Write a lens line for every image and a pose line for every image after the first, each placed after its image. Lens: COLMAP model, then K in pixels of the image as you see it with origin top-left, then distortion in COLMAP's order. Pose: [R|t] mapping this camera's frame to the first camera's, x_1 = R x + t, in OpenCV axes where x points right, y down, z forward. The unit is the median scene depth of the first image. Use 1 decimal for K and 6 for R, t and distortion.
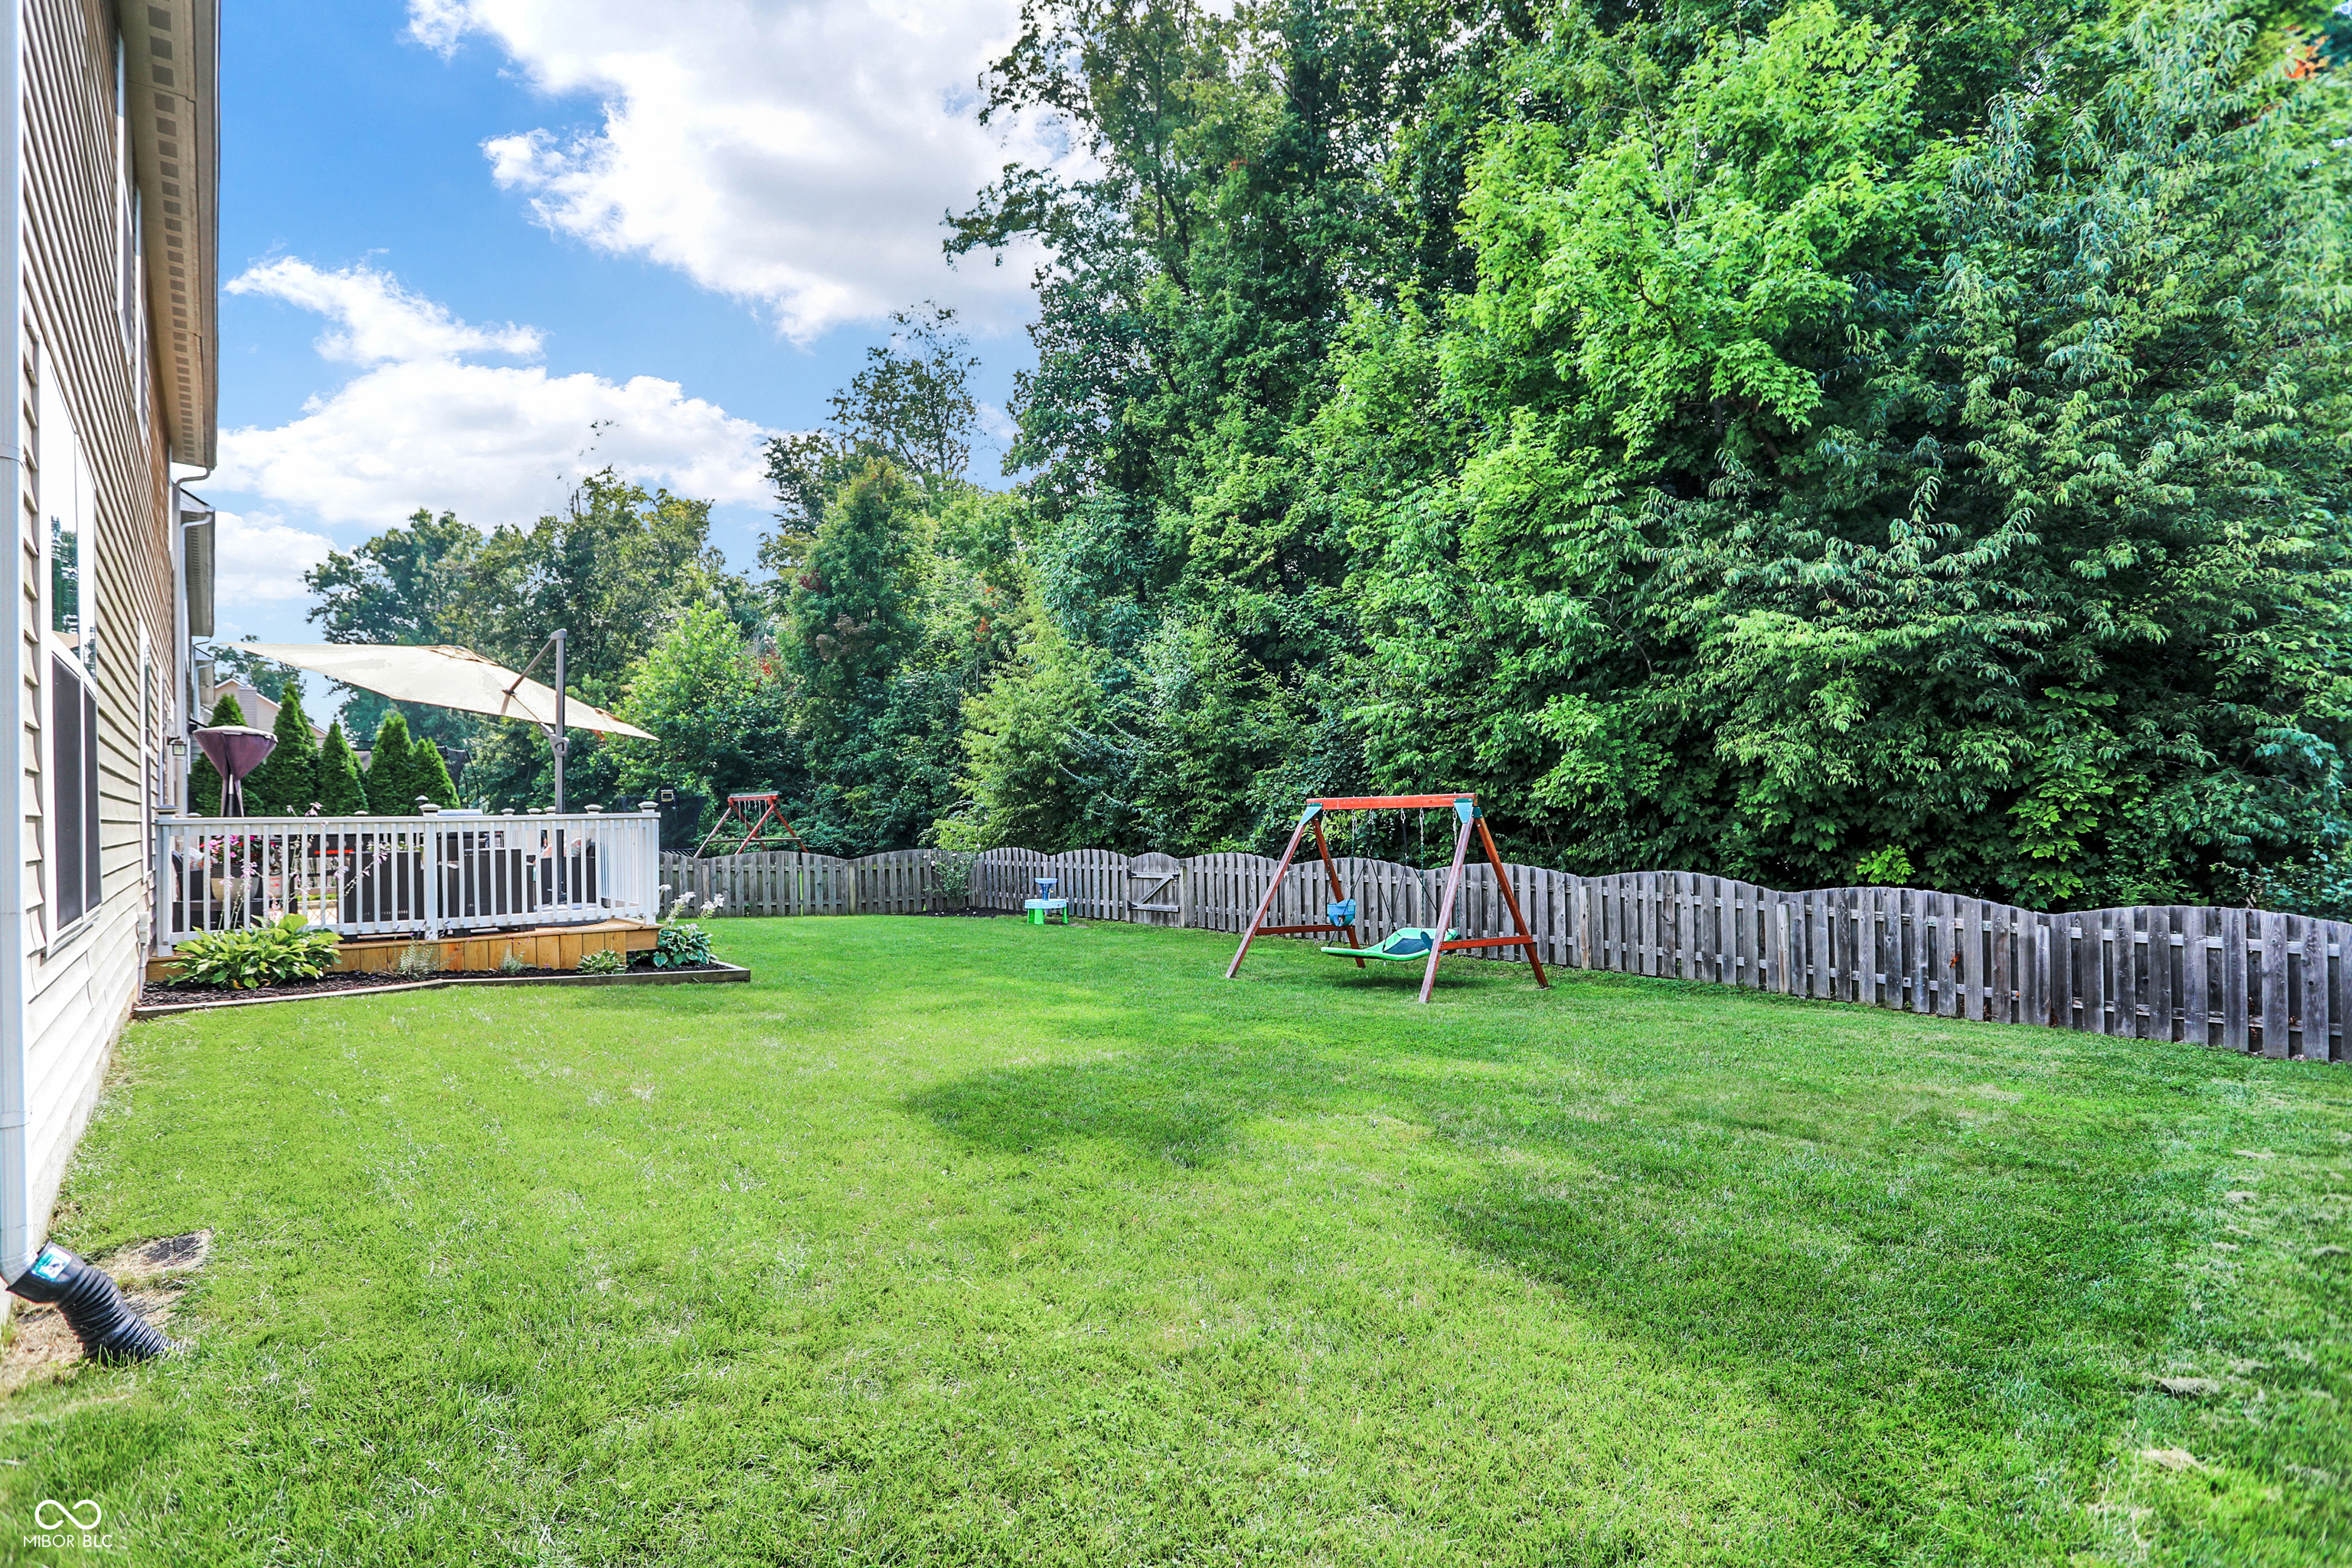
lens RADIAL K [[1119.0, 0, 1167.1], [0, 1119.0, 805.5], [0, 0, 1]] dist [0.003015, 0.000725]
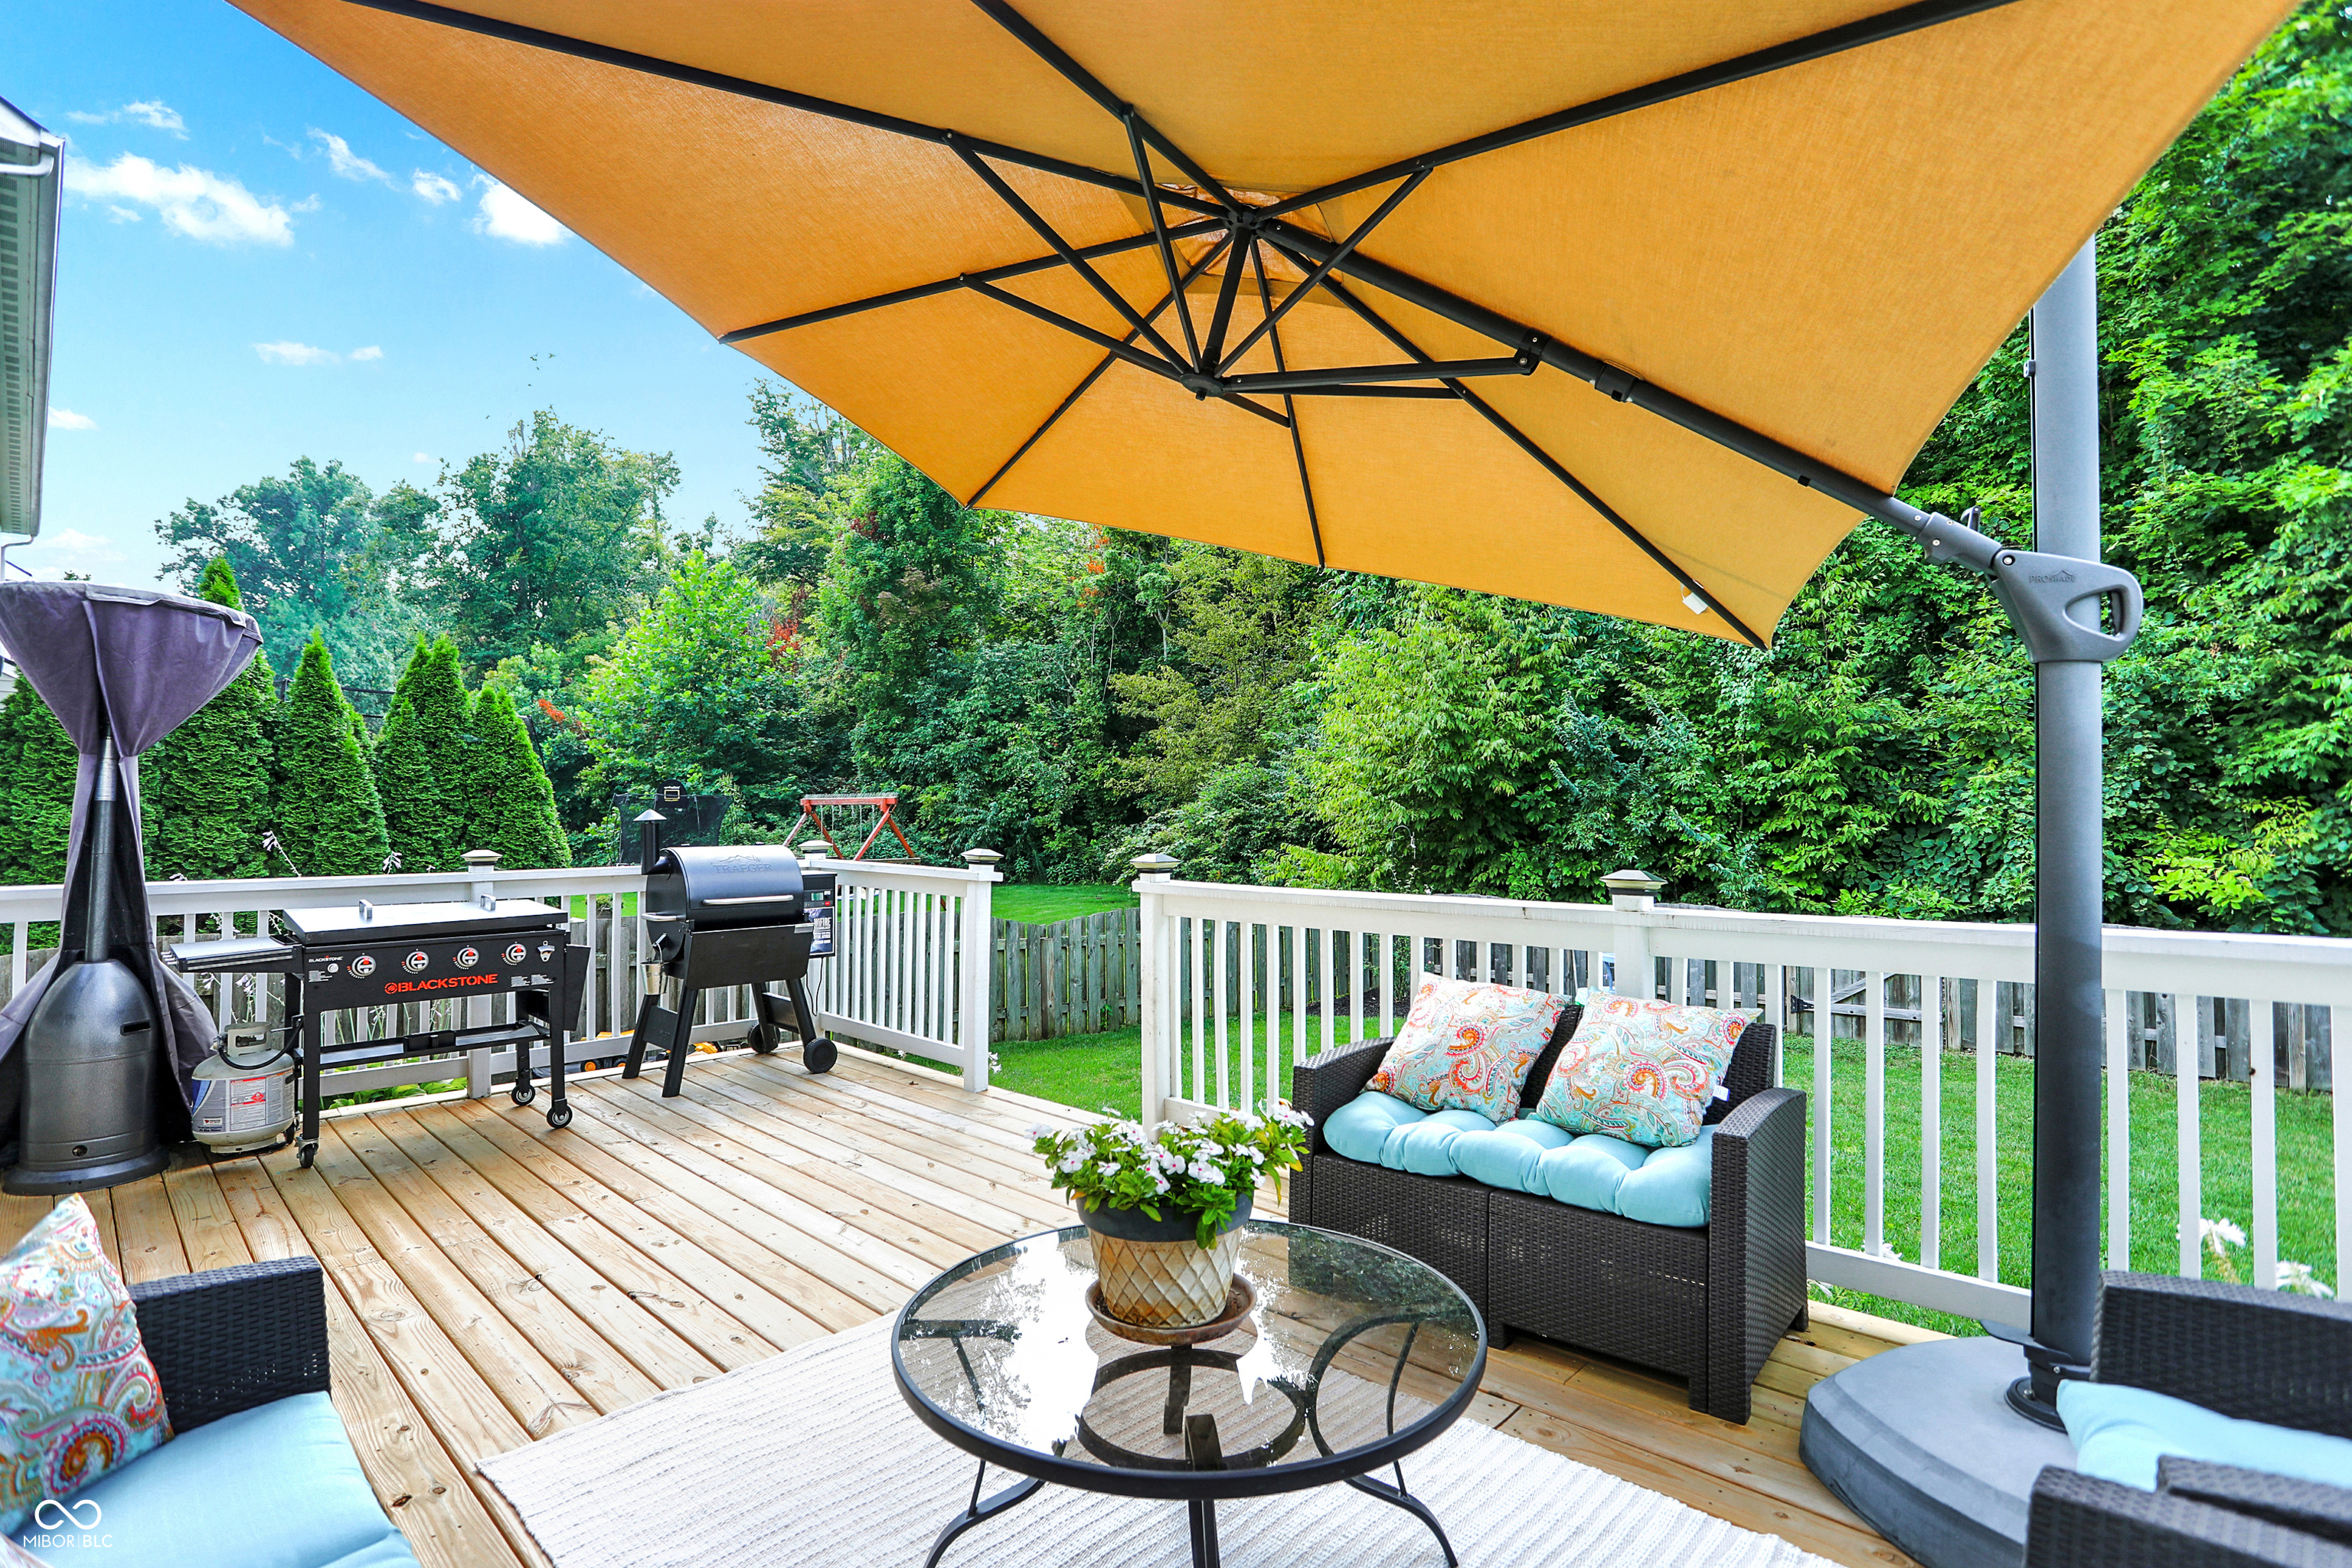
lens RADIAL K [[1119.0, 0, 1185.7], [0, 1119.0, 780.1], [0, 0, 1]] dist [0.003015, 0.000725]
pose [[0.995184, 0.015132, 0.096854, -0.158691], [-0.012691, 0.999587, -0.025769, -0.003106], [-0.097204, 0.024416, 0.994965, 0.185195]]
